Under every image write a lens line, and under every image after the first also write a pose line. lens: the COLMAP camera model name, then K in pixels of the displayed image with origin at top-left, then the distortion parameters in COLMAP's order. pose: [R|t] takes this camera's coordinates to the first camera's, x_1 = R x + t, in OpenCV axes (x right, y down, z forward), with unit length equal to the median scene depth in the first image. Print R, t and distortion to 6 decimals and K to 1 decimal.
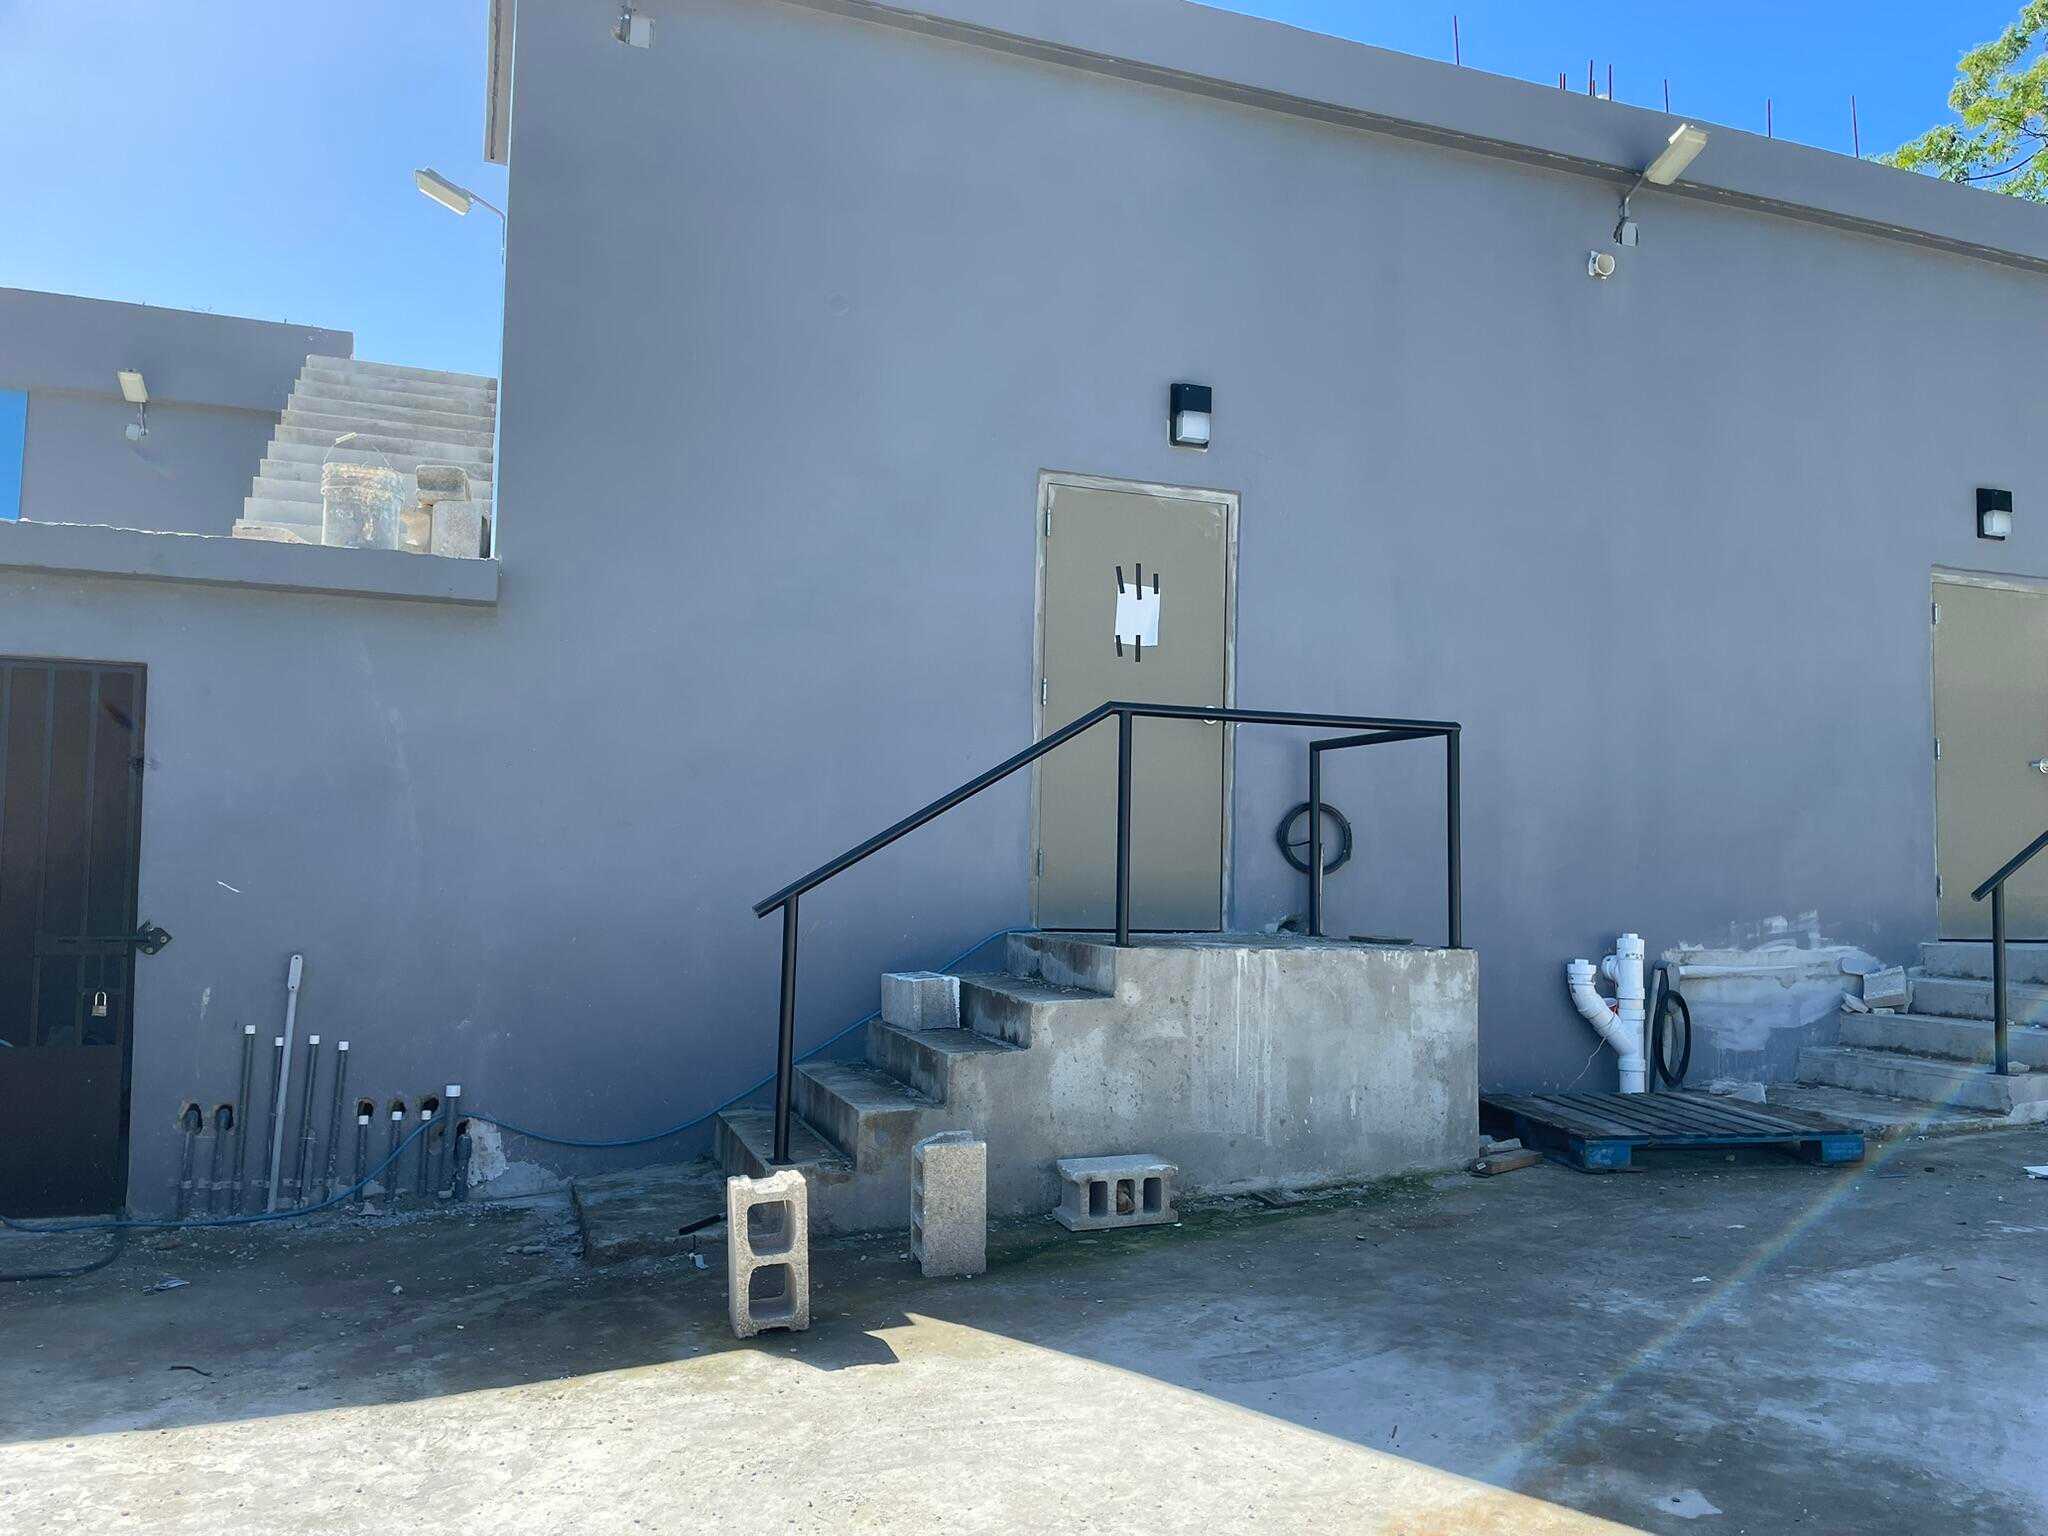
lens RADIAL K [[1521.4, 0, 1027.3], [0, 1521.4, 754.8], [0, 0, 1]] dist [0.098223, -0.145894]
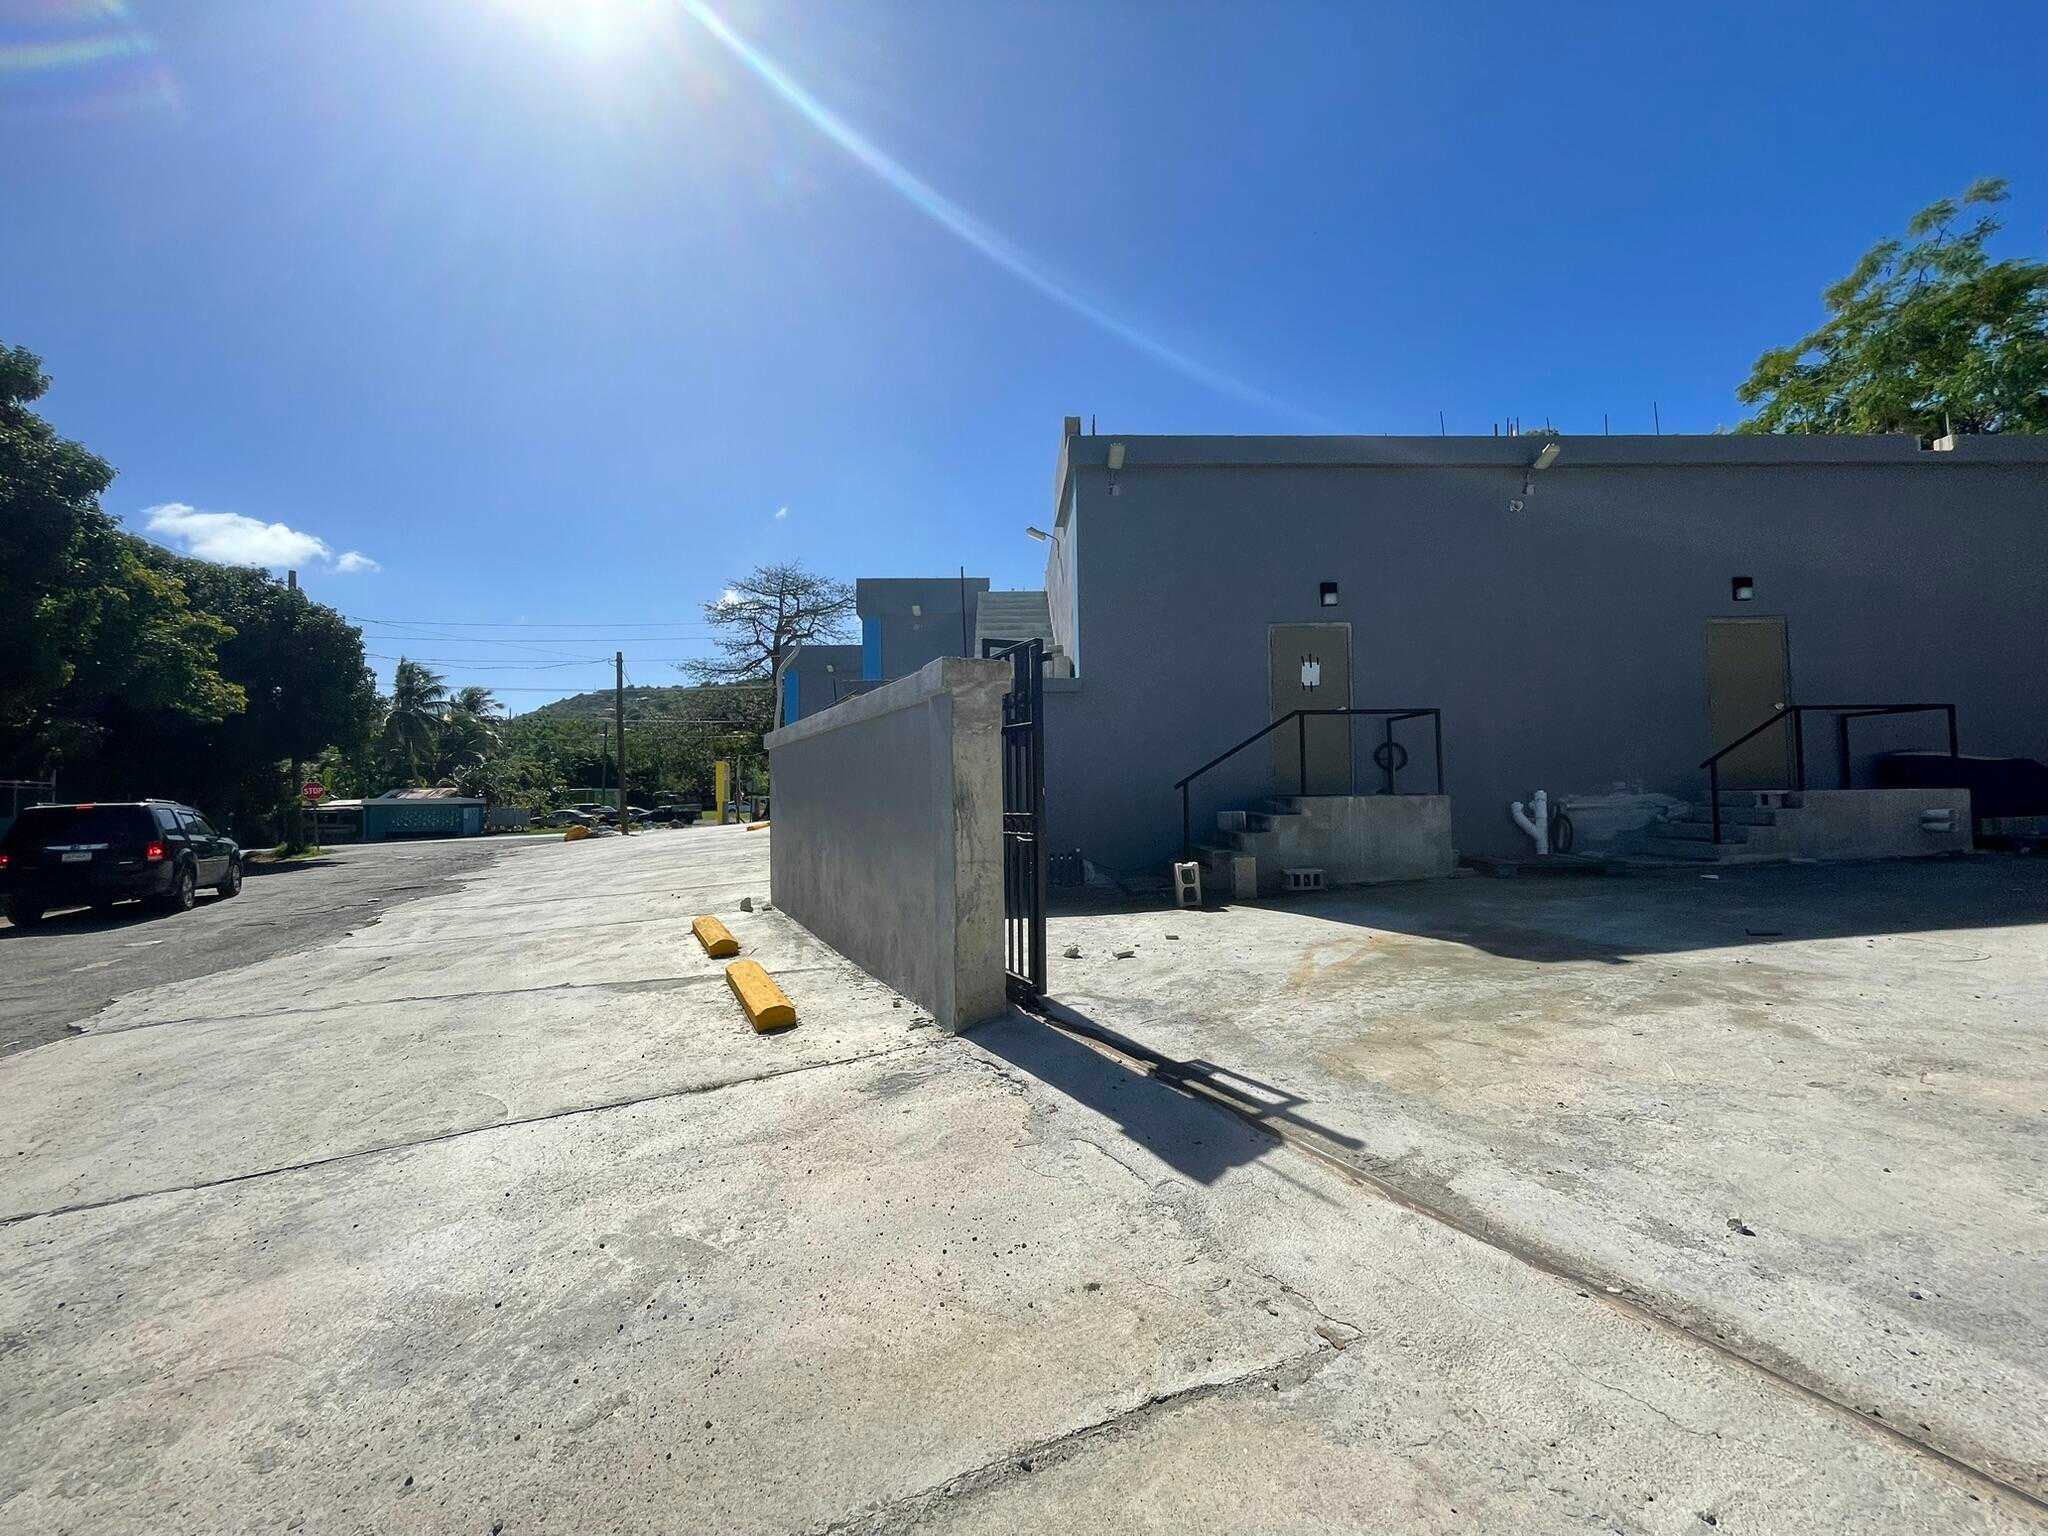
lens RADIAL K [[821.8, 0, 1021.5], [0, 821.8, 760.2], [0, 0, 1]] dist [-0.000738, -0.000083]
pose [[0.948358, -0.047821, -0.313578, 0.040493], [0.057919, 0.998057, 0.022959, -0.006082], [0.311871, -0.039935, 0.949285, -0.520540]]
